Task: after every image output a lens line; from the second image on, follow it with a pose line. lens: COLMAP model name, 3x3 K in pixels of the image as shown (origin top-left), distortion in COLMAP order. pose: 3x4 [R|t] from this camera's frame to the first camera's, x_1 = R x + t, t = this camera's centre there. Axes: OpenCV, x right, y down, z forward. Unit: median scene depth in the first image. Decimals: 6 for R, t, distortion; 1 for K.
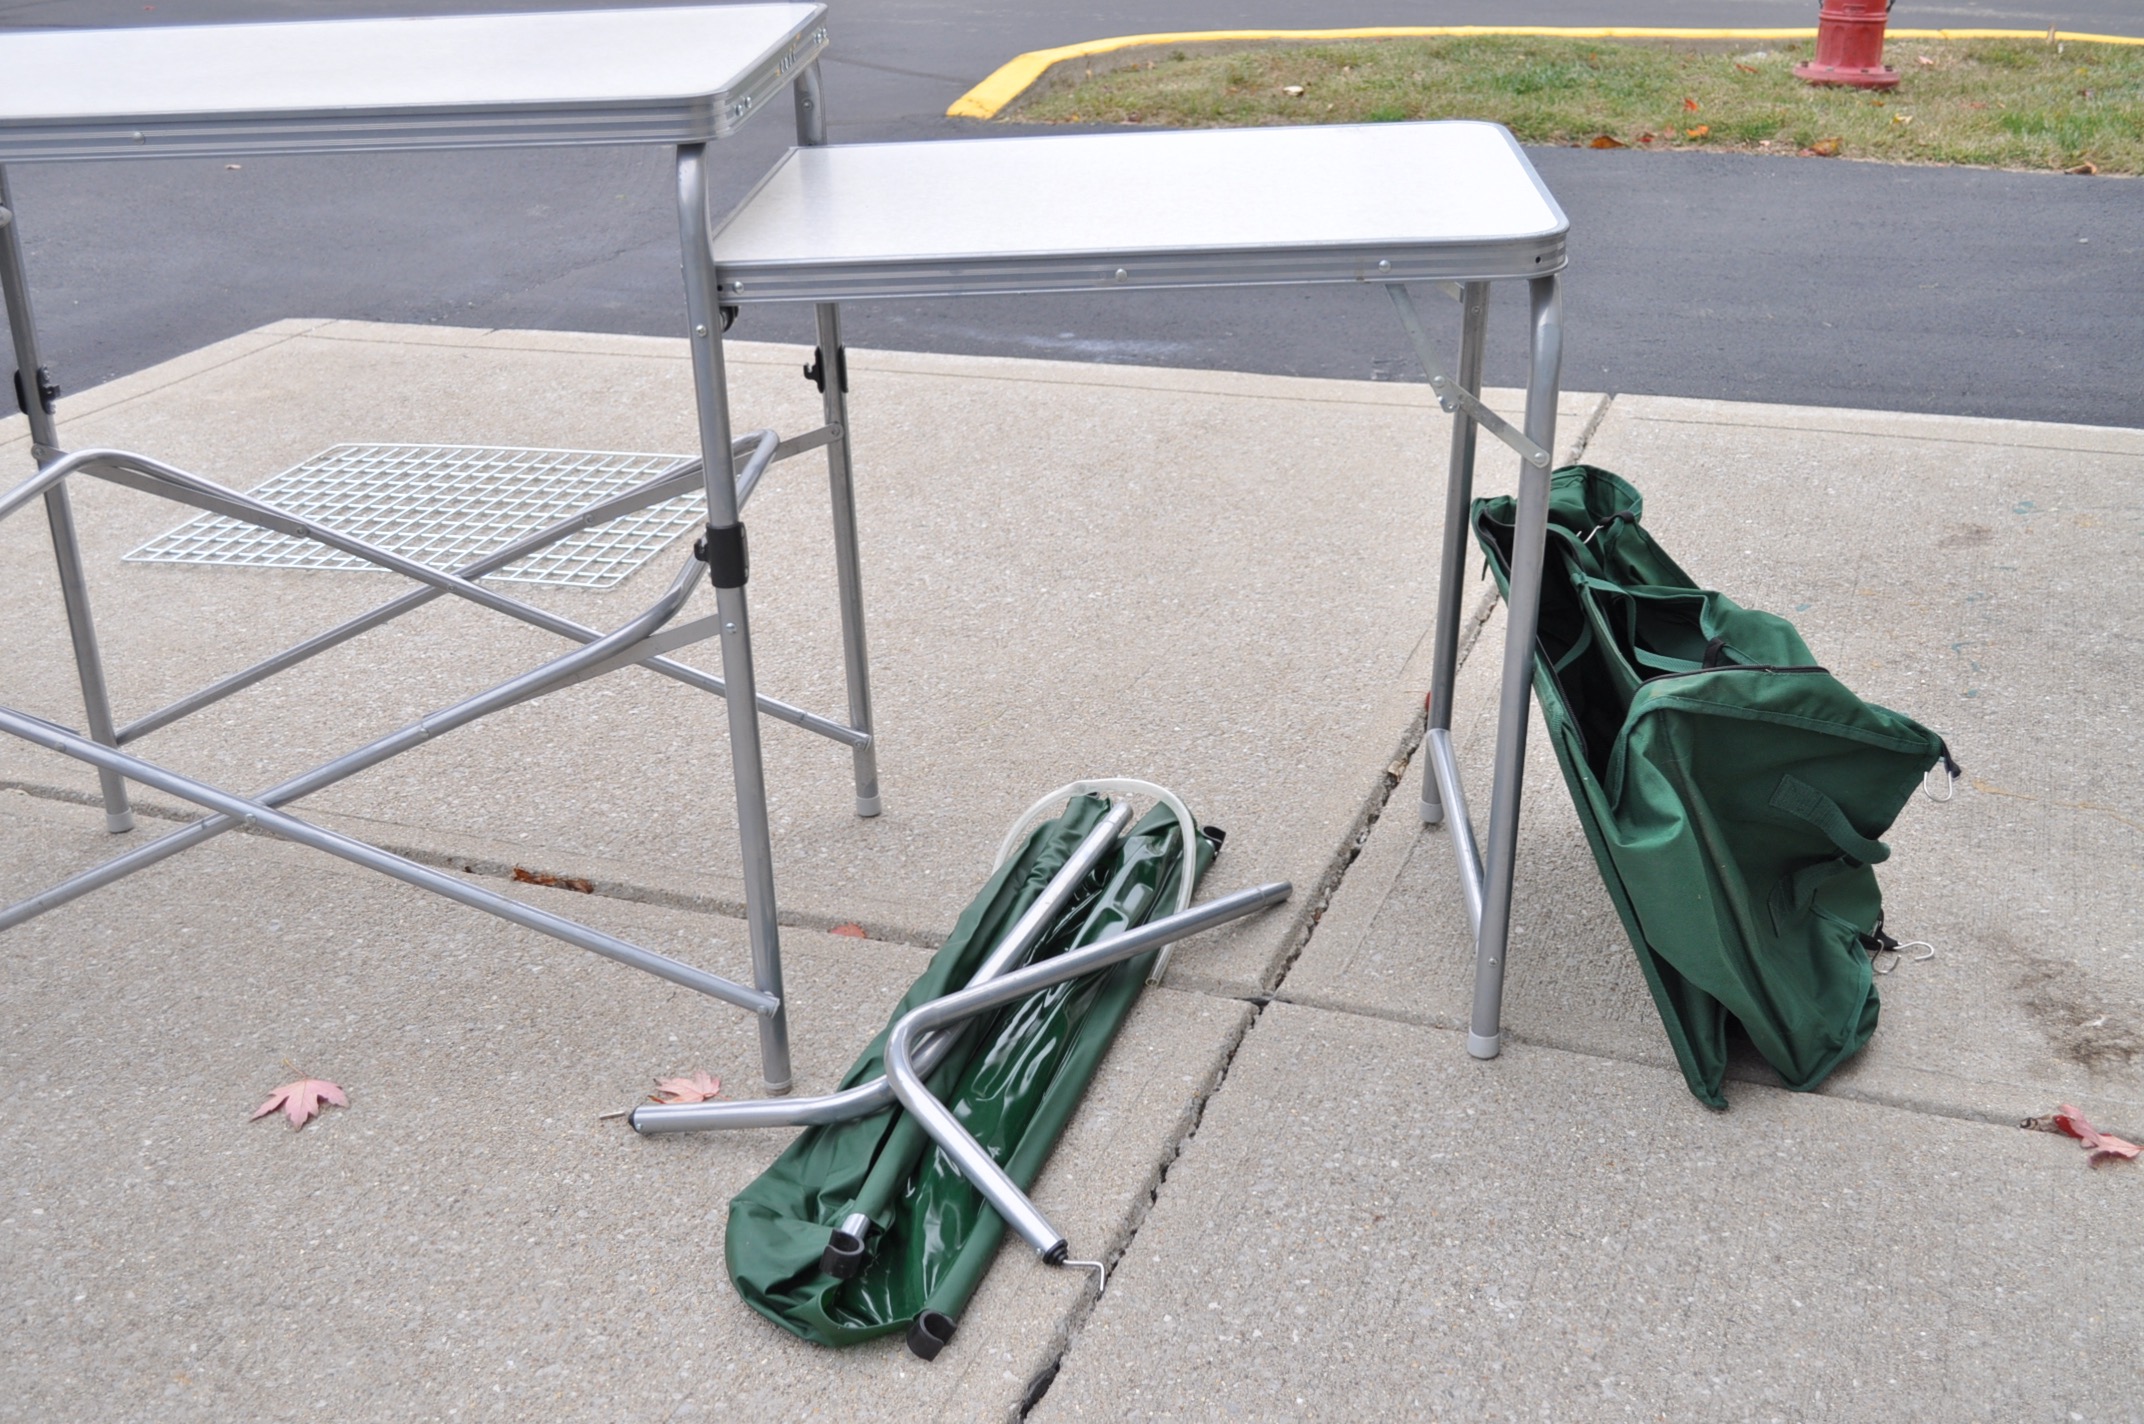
lens RADIAL K [[2318.8, 0, 1071.7], [0, 2318.8, 721.0], [0, 0, 1]] dist [-0.021923, 0.000000]
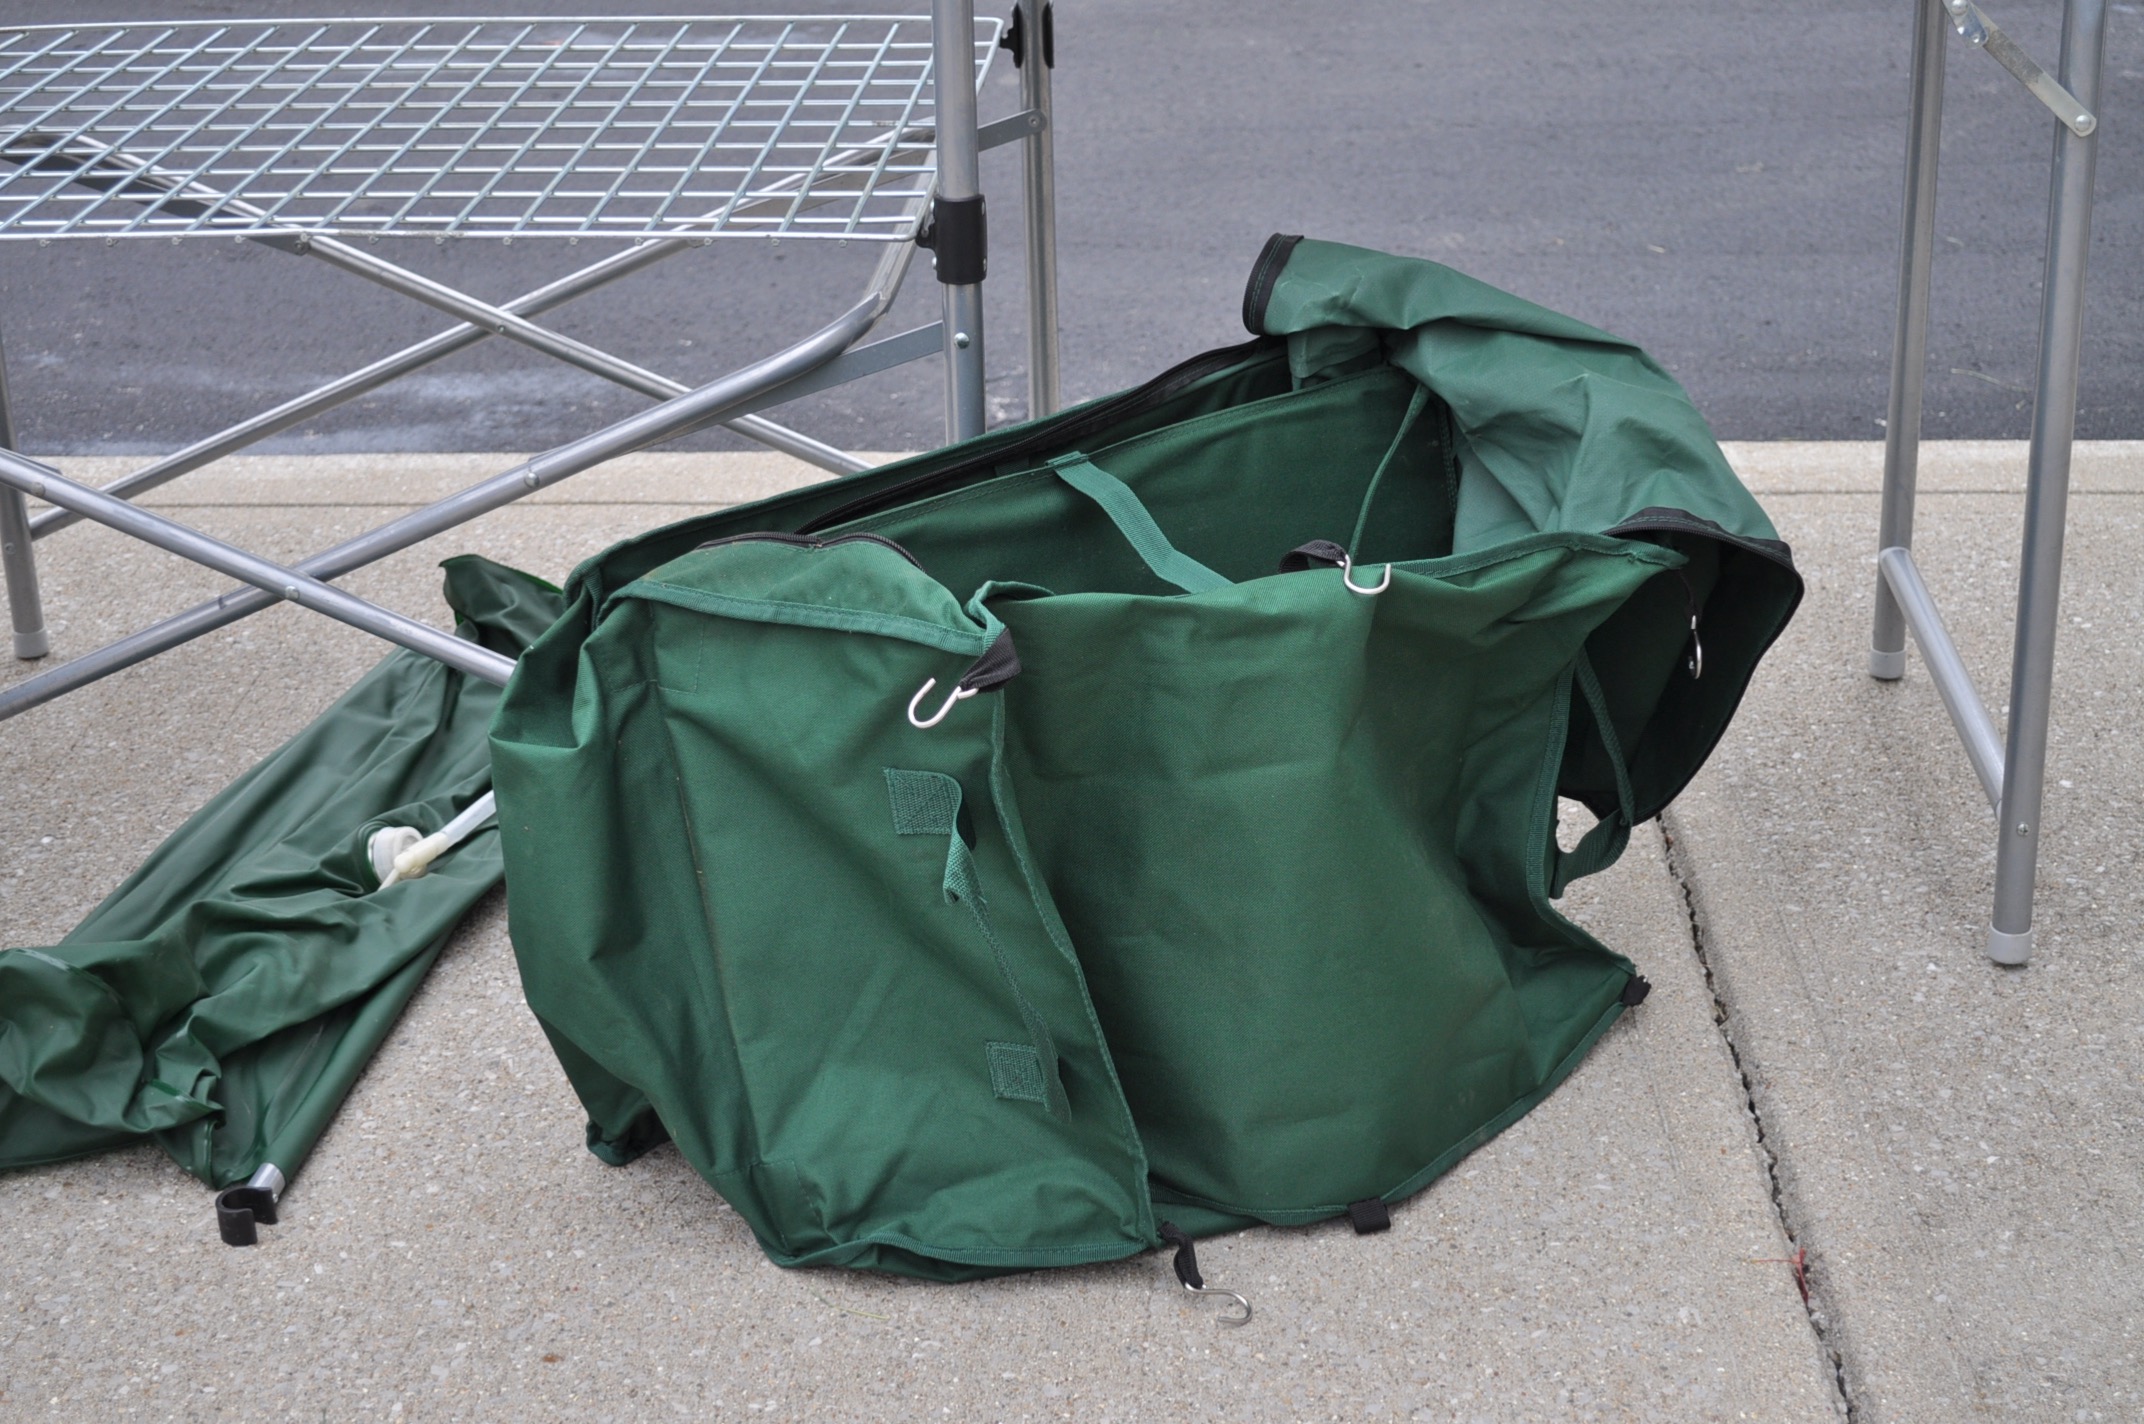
lens RADIAL K [[3275.3, 0, 1075.9], [0, 3275.3, 708.6], [0, 0, 1]] dist [-0.018220, 0.000000]
pose [[0.946646, -0.113475, 0.301635, -0.214666], [0.115421, 0.993251, 0.011426, -0.186917], [-0.300896, 0.023999, 0.953355, 0.541777]]
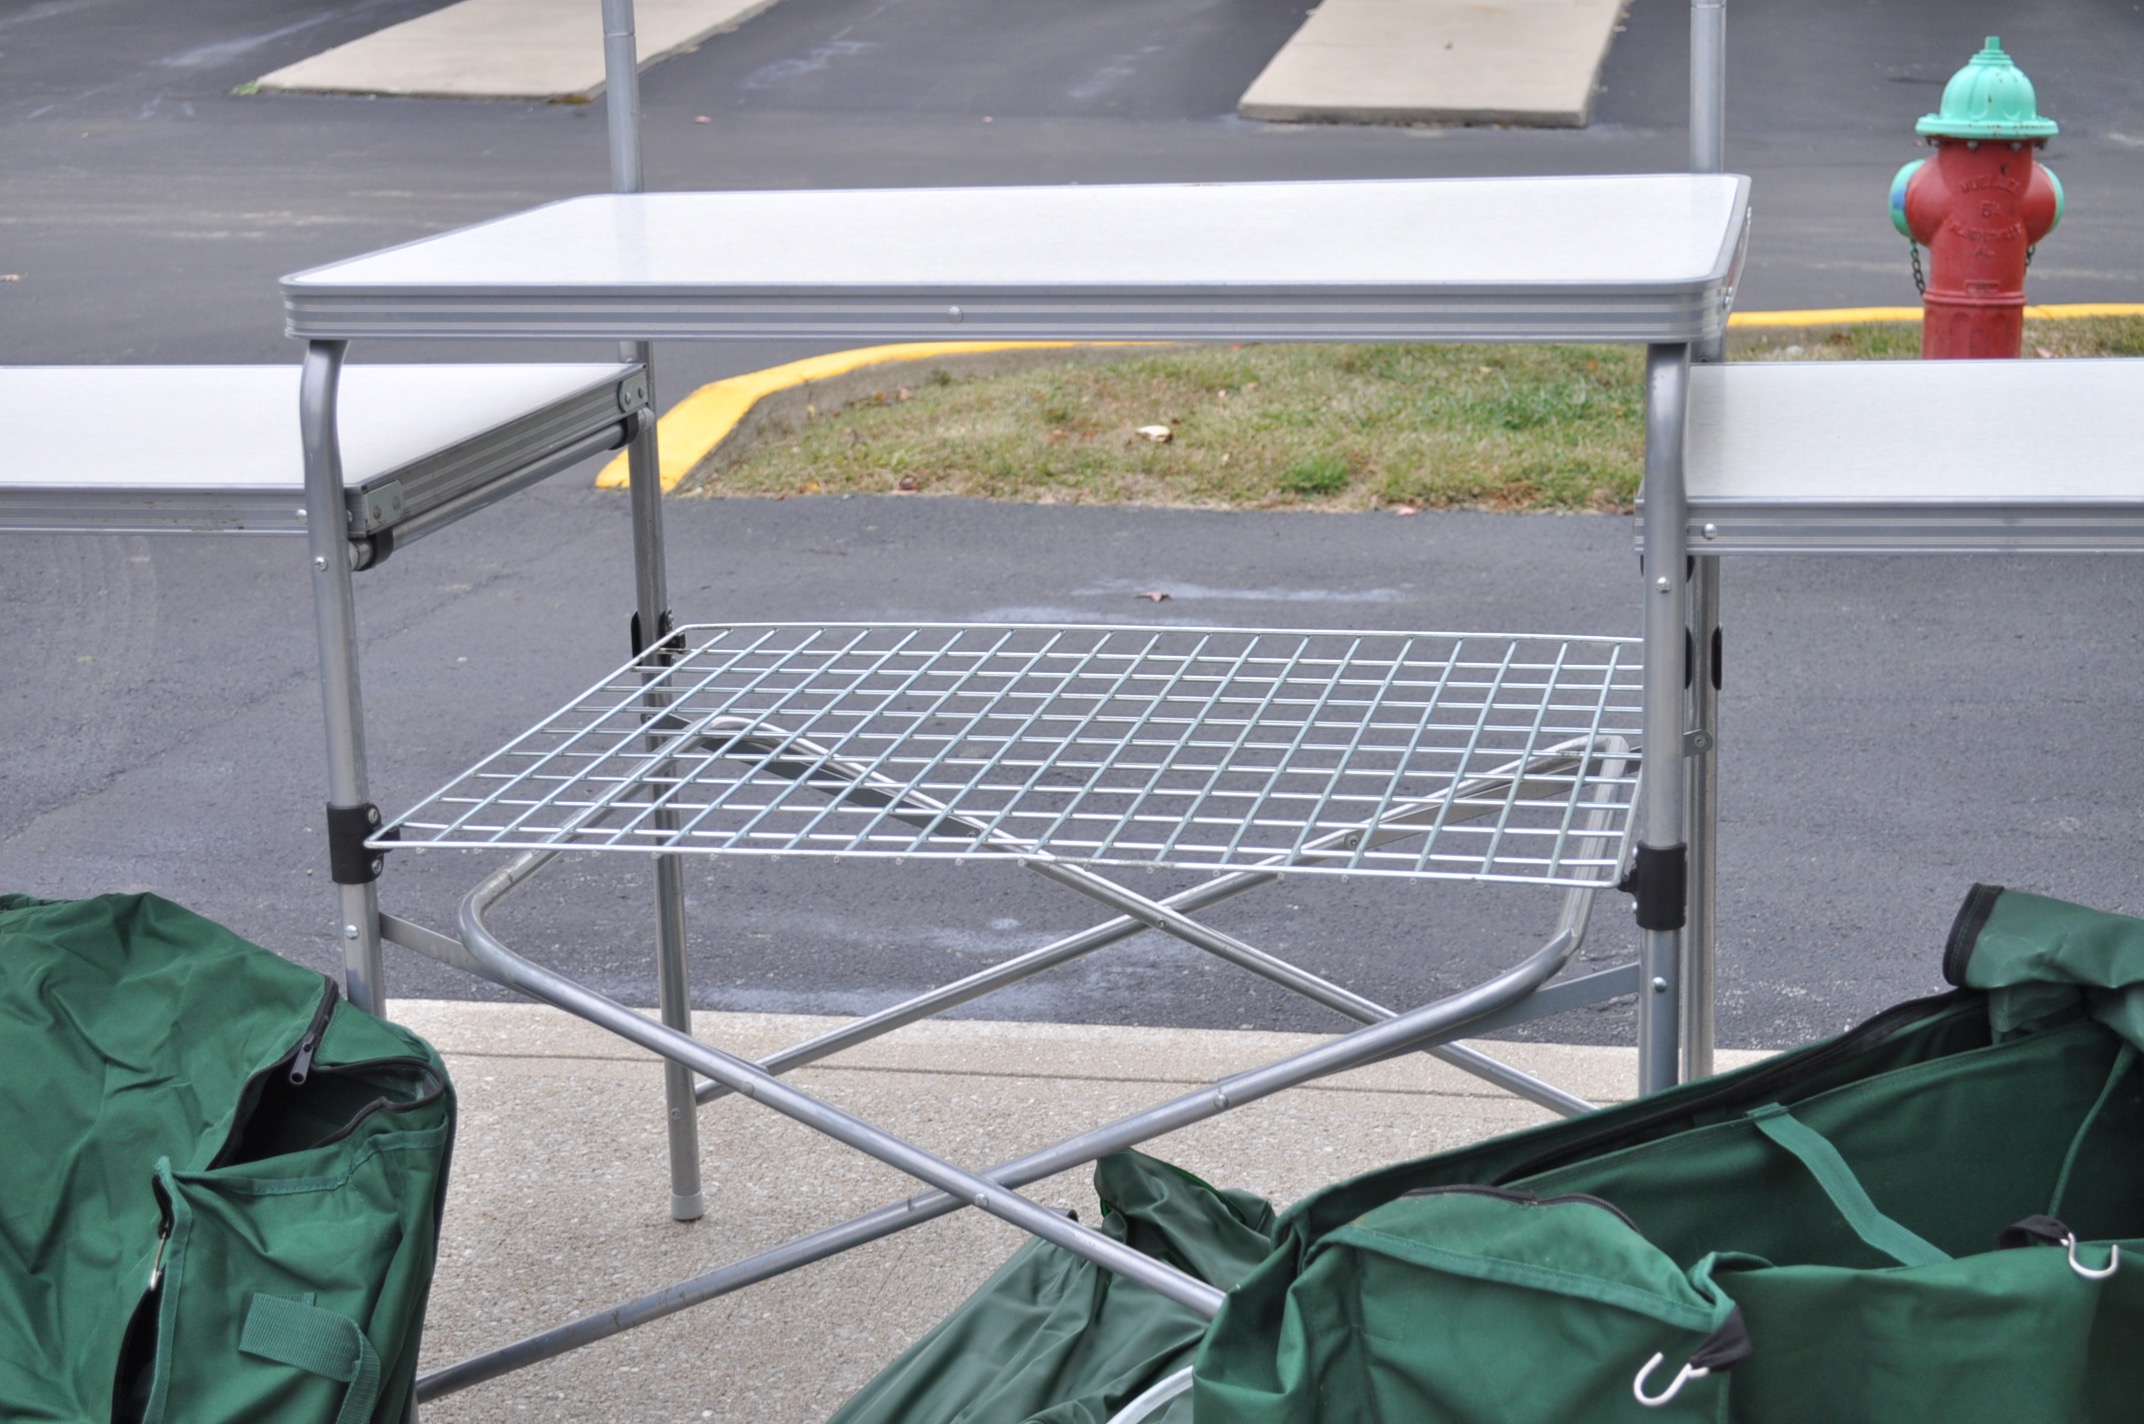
lens RADIAL K [[3275.3, 0, 1078.5], [0, 3275.3, 709.9], [0, 0, 1]] dist [-0.018220, 0.000000]
pose [[0.985969, -0.040840, 0.161855, -0.262284], [0.066159, 0.985810, -0.154281, -0.227275], [-0.153257, 0.162824, 0.974680, 0.540360]]
